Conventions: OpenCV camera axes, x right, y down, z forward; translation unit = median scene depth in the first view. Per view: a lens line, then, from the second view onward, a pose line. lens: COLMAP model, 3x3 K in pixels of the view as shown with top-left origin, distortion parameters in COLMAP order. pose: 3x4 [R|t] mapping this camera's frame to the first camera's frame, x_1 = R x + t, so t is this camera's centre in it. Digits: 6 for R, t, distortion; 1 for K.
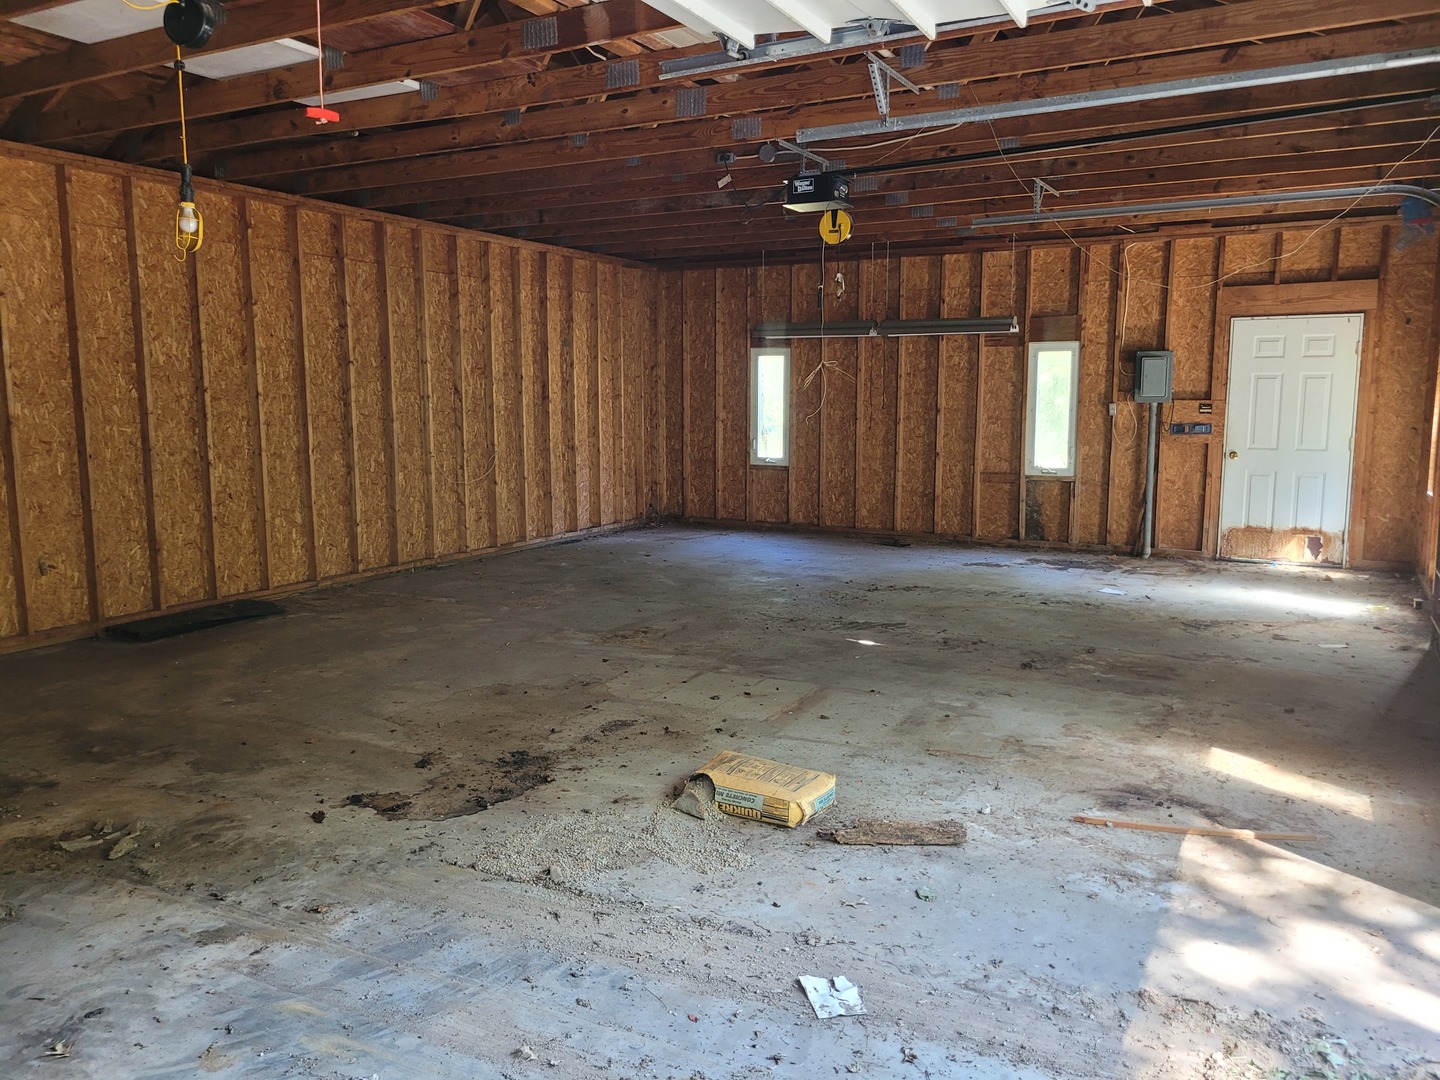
lens RADIAL K [[1091.3, 0, 731.9], [0, 1091.3, 534.0], [0, 0, 1]] dist [0.035677, -0.011928]
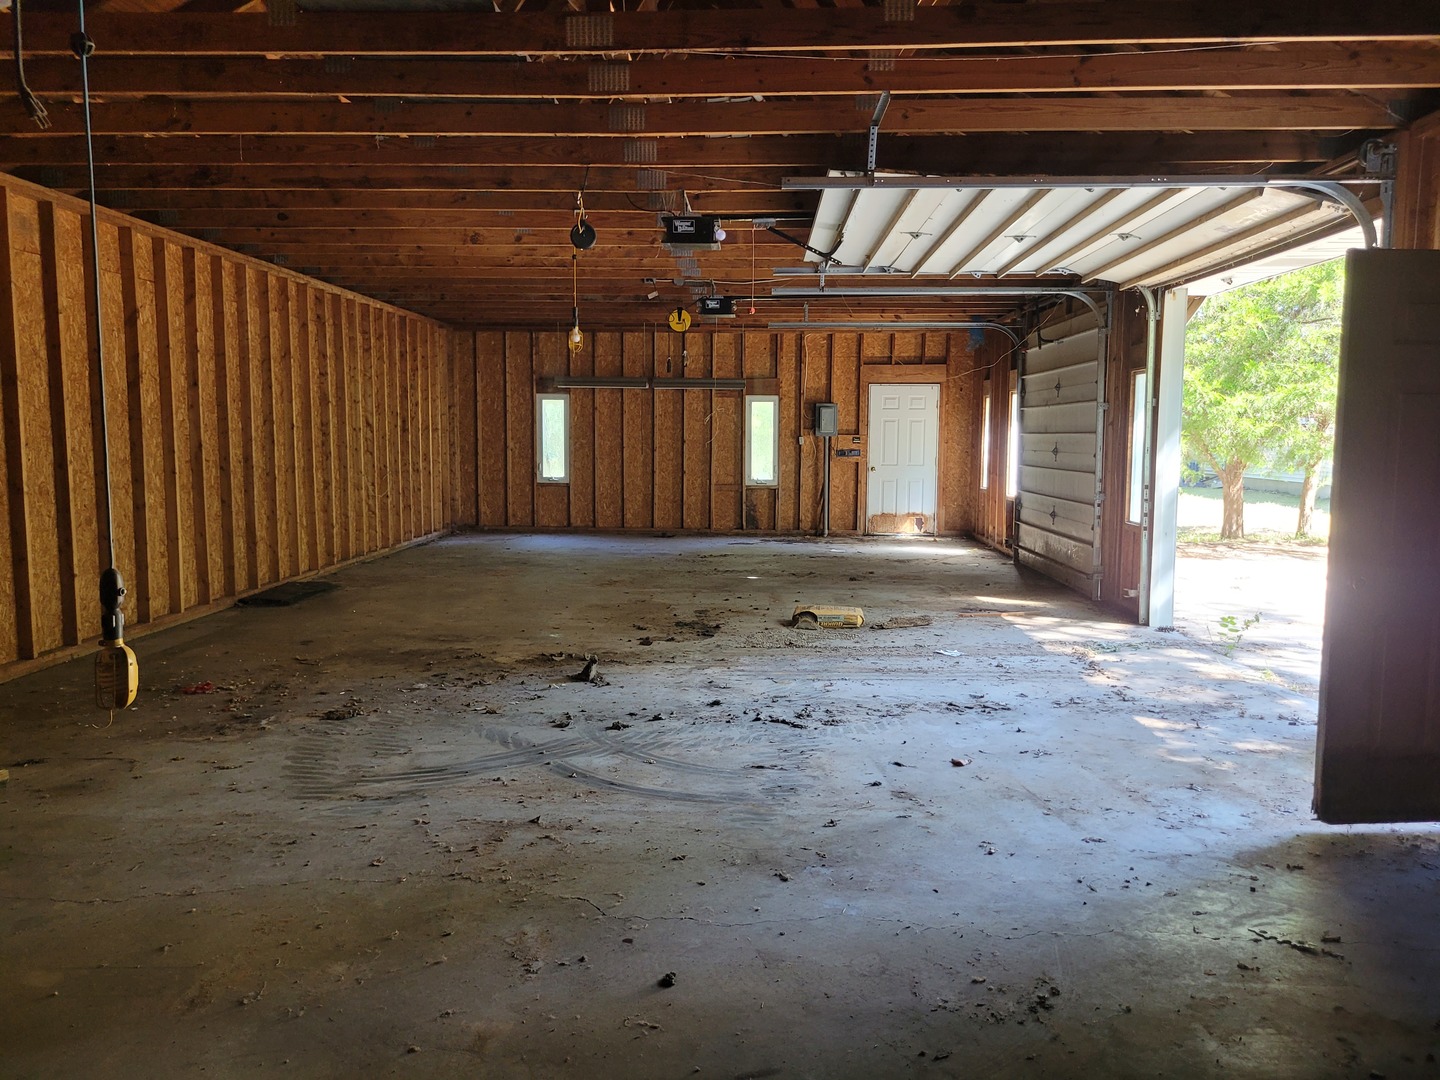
lens RADIAL K [[1091.3, 0, 731.9], [0, 1091.3, 534.0], [0, 0, 1]] dist [0.035677, -0.011928]
pose [[0.891691, -0.036498, 0.451171, -0.429799], [0.052199, 0.998385, -0.022400, 0.045422], [-0.449625, 0.043525, 0.892156, -0.309127]]
